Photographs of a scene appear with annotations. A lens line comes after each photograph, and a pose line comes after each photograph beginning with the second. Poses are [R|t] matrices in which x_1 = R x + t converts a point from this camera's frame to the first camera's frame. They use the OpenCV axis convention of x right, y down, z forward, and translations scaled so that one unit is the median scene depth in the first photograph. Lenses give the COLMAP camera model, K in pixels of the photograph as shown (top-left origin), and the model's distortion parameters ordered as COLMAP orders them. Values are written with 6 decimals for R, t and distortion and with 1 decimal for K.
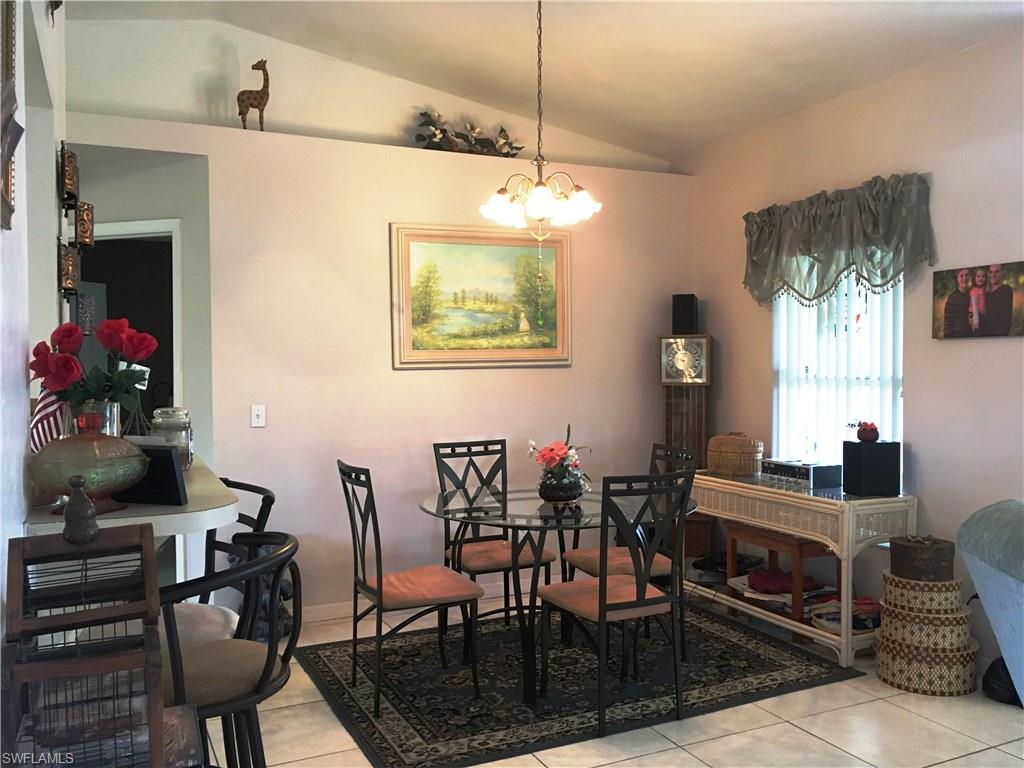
lens RADIAL K [[892.6, 0, 511.8], [0, 892.6, 378.2], [0, 0, 1]] dist [0.088191, -0.102489]
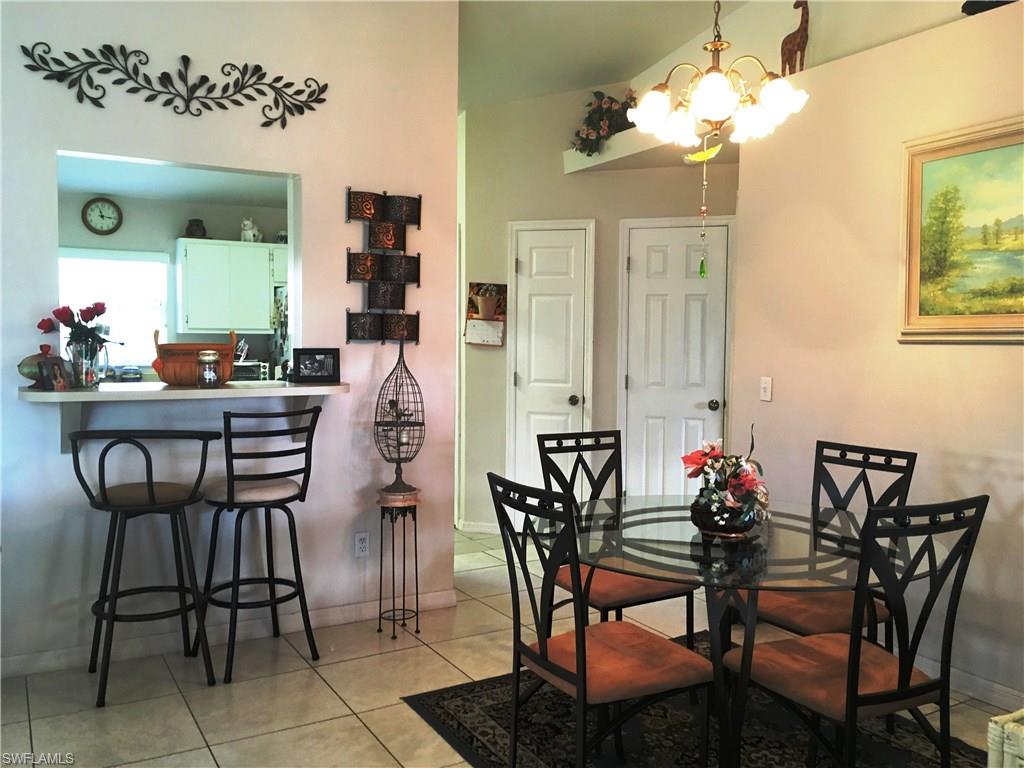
lens RADIAL K [[850.6, 0, 512.0], [0, 850.6, 384.0], [0, 0, 1]] dist [0.062515, -0.088143]
pose [[0.084823, 0.073344, -0.993693, 0.553790], [-0.010734, 0.997297, 0.072694, -0.023208], [0.996338, 0.004500, 0.085381, 0.613785]]
